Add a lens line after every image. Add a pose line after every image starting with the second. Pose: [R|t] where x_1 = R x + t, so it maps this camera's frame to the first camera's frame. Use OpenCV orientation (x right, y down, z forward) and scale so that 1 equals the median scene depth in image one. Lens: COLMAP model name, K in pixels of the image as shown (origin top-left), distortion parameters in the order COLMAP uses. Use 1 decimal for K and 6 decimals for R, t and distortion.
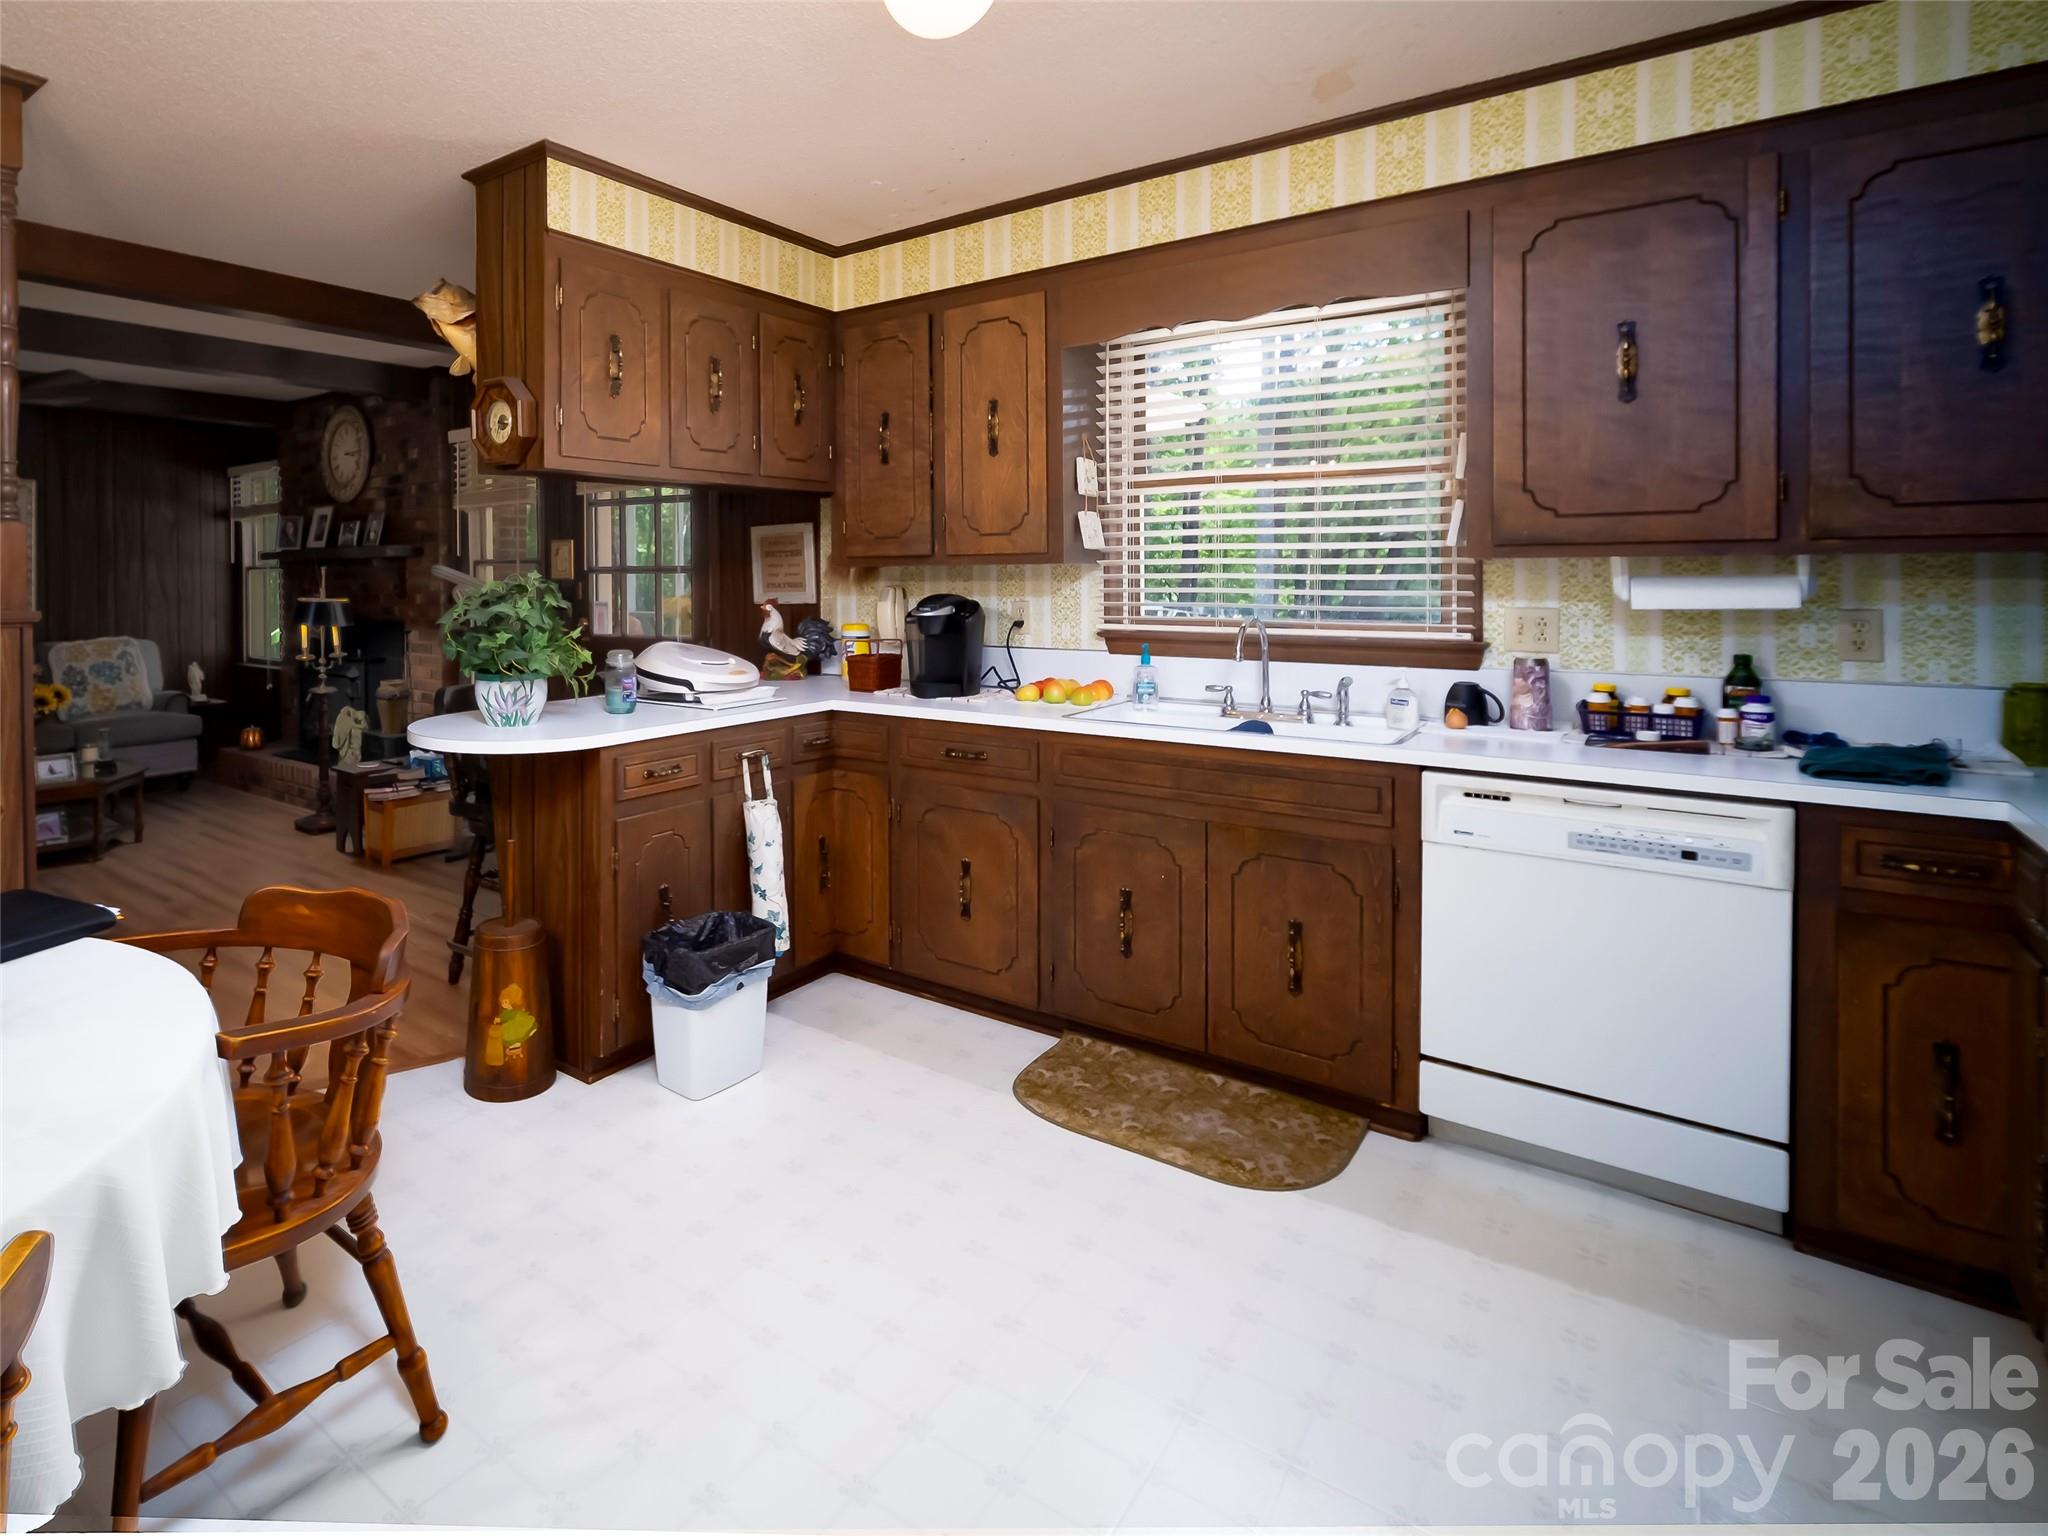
lens RADIAL K [[1110.4, 0, 717.1], [0, 1110.4, 591.2], [0, 0, 1]] dist [-0.002465, -0.002667]
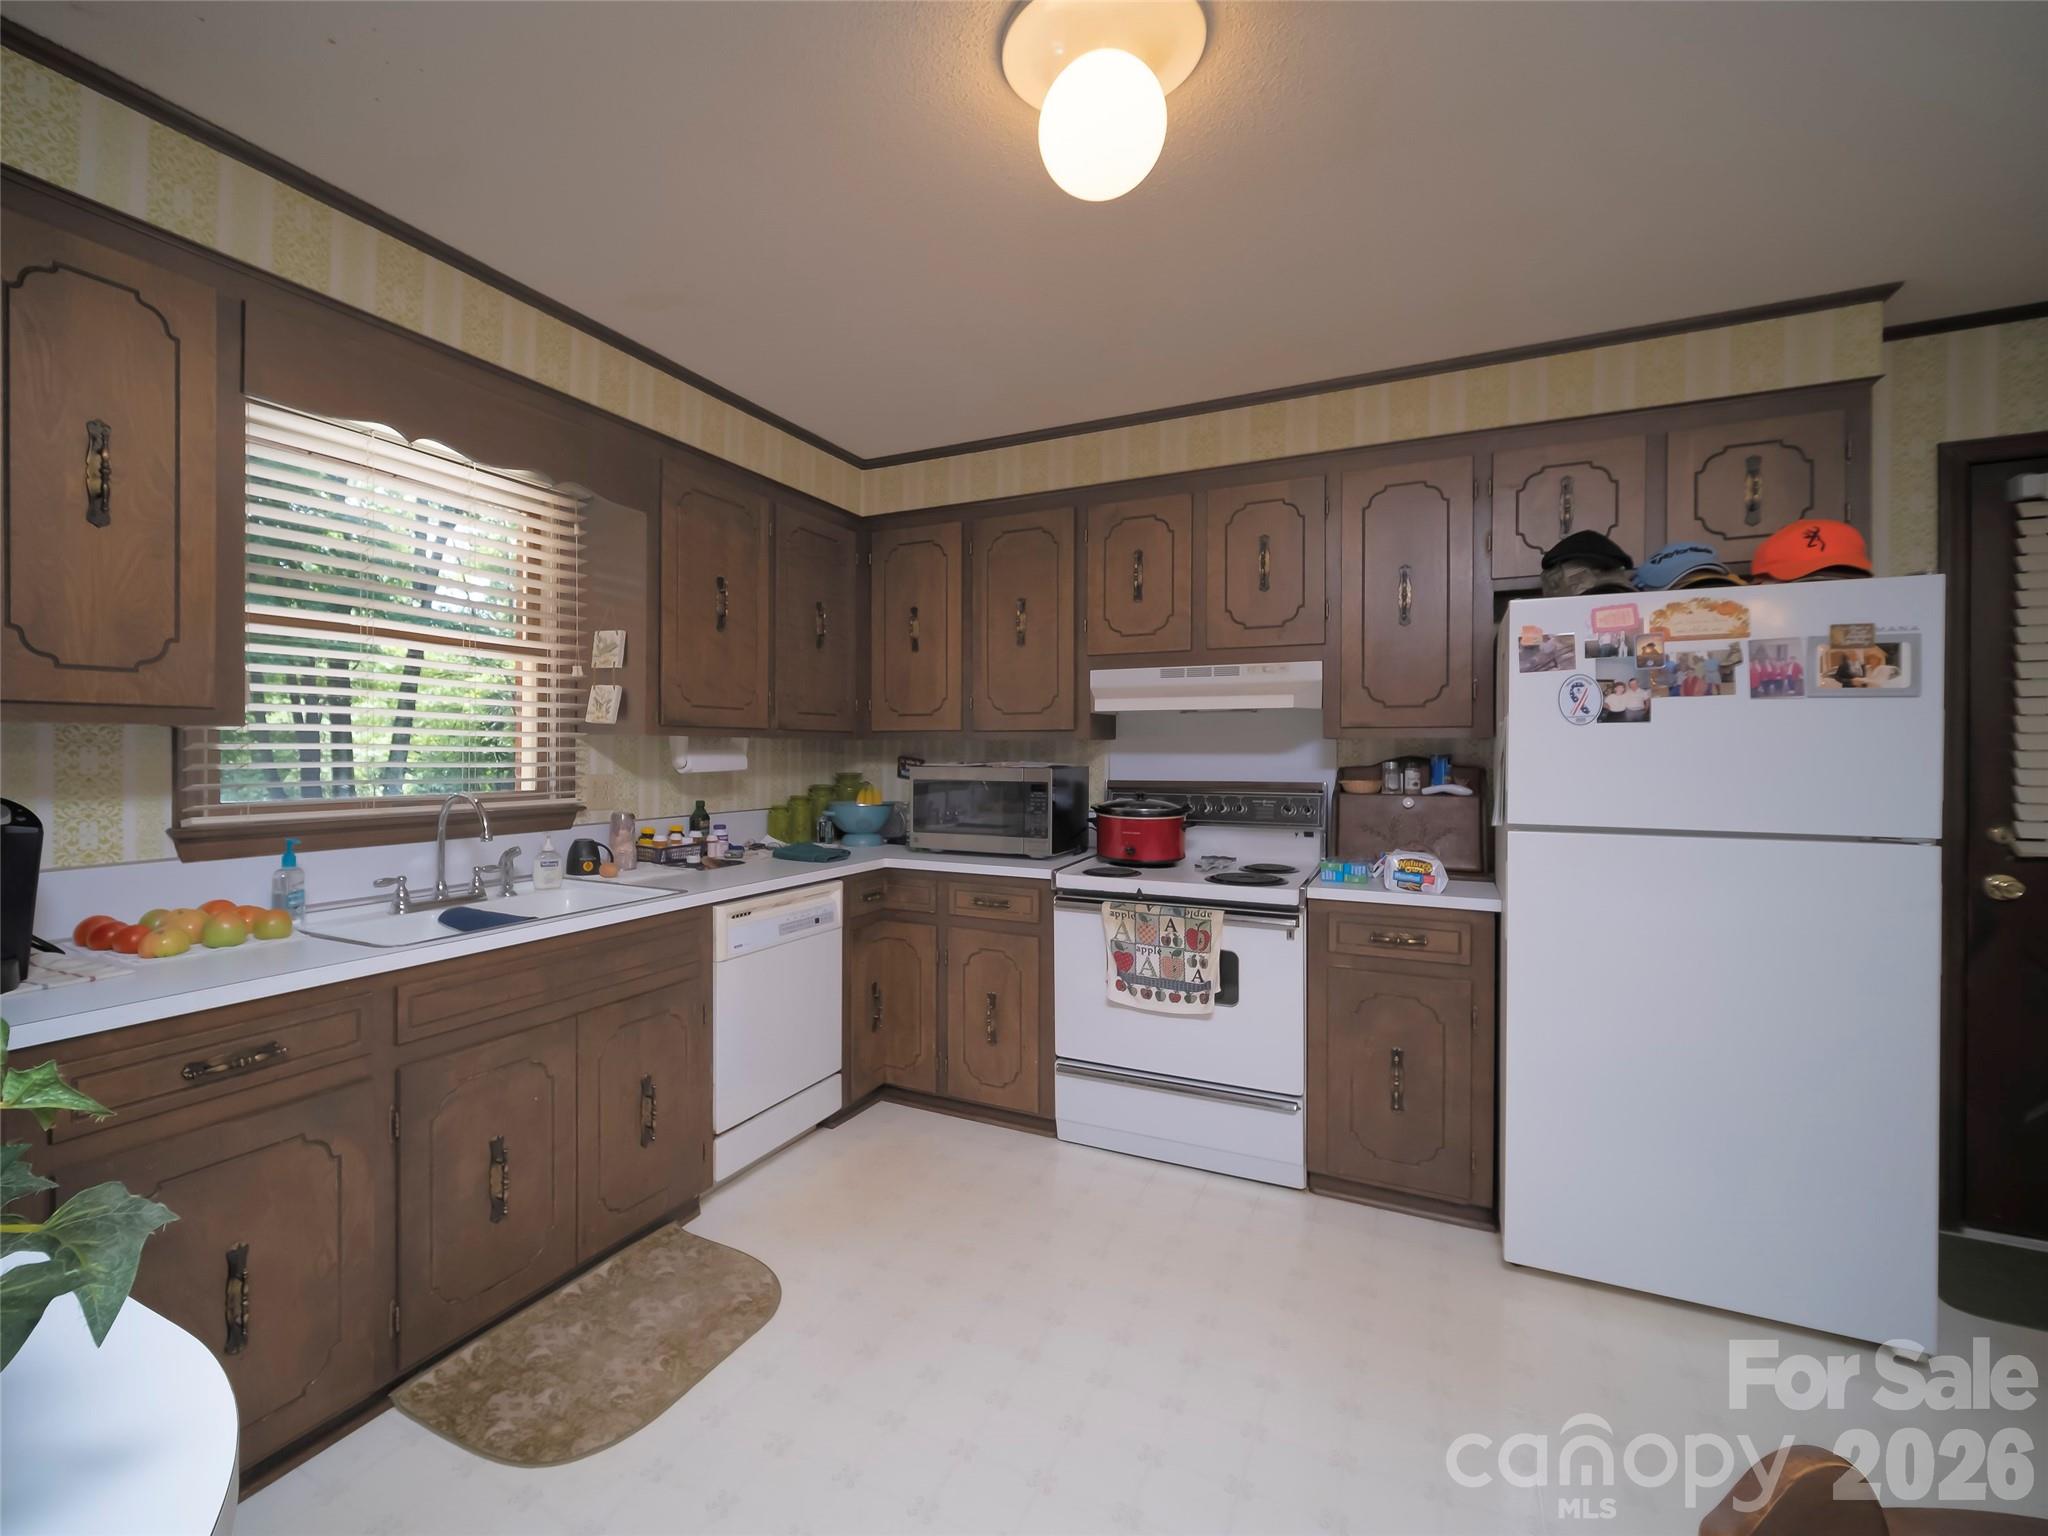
lens RADIAL K [[910.5, 0, 926.0], [0, 910.5, 758.0], [0, 0, 1]] dist [-0.004092, -0.000292]
pose [[-0.246646, -0.003173, 0.969100, -0.289621], [0.008989, 0.999944, 0.005561, -0.005274], [-0.969064, 0.010083, -0.246604, 0.721536]]
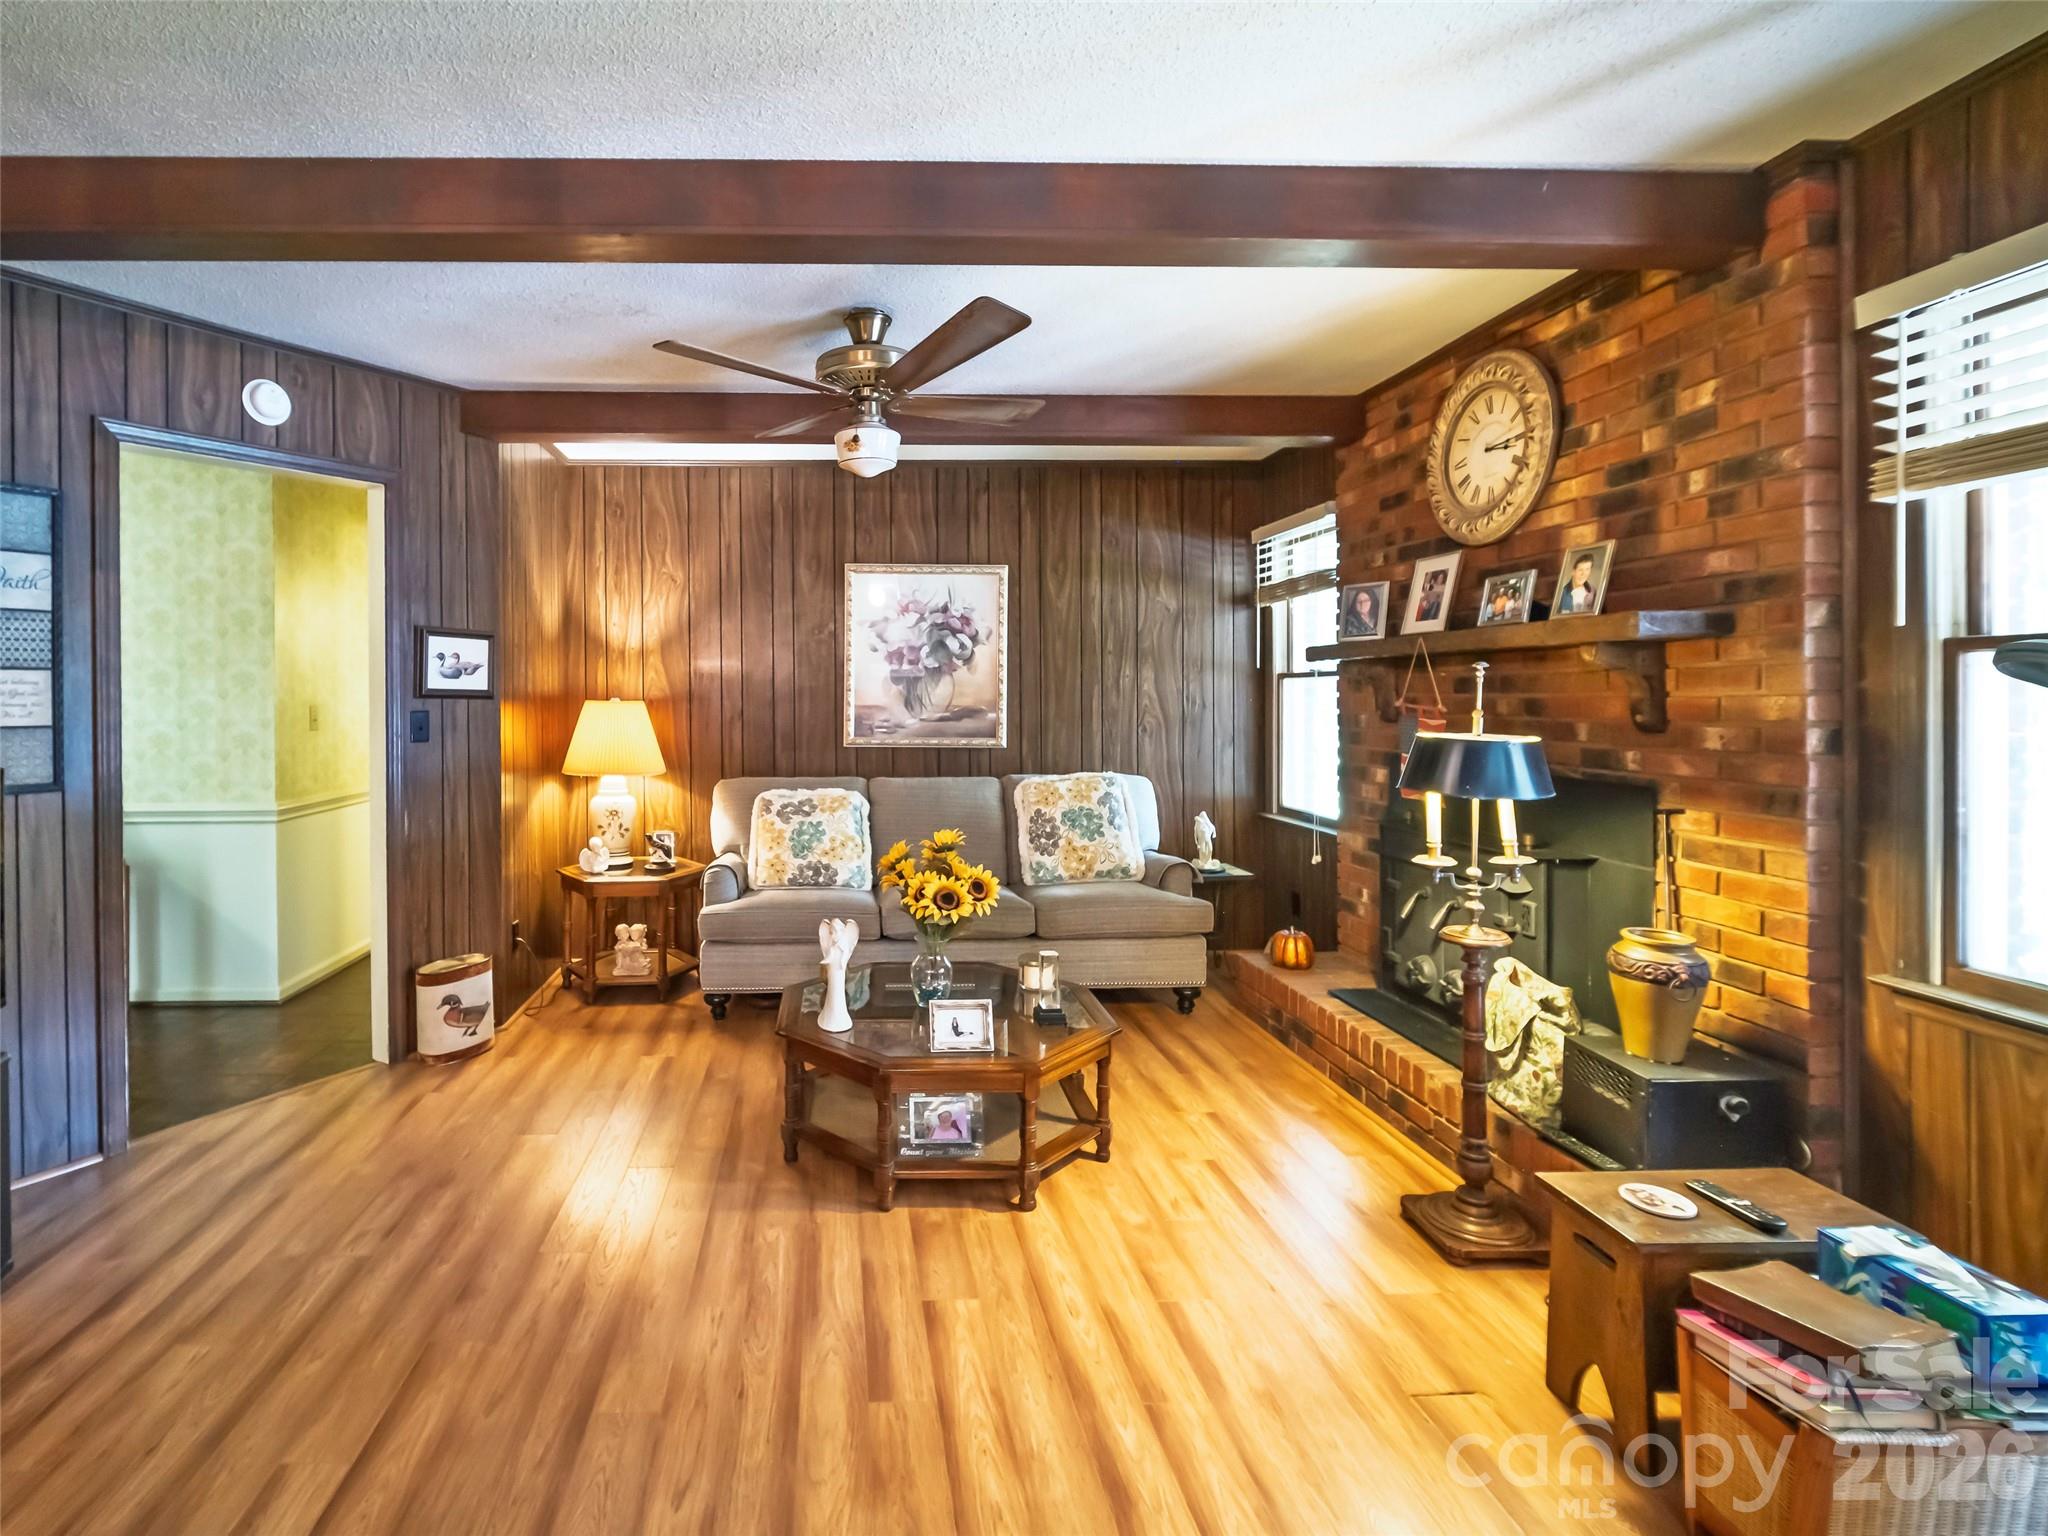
lens RADIAL K [[957.3, 0, 849.6], [0, 957.3, 702.1], [0, 0, 1]] dist [0.000733, -0.000255]
pose [[0.698746, 0.006572, -0.715340, -0.421565], [-0.007363, 0.999971, 0.001995, -0.008457], [0.715332, 0.003873, 0.698774, 0.902374]]
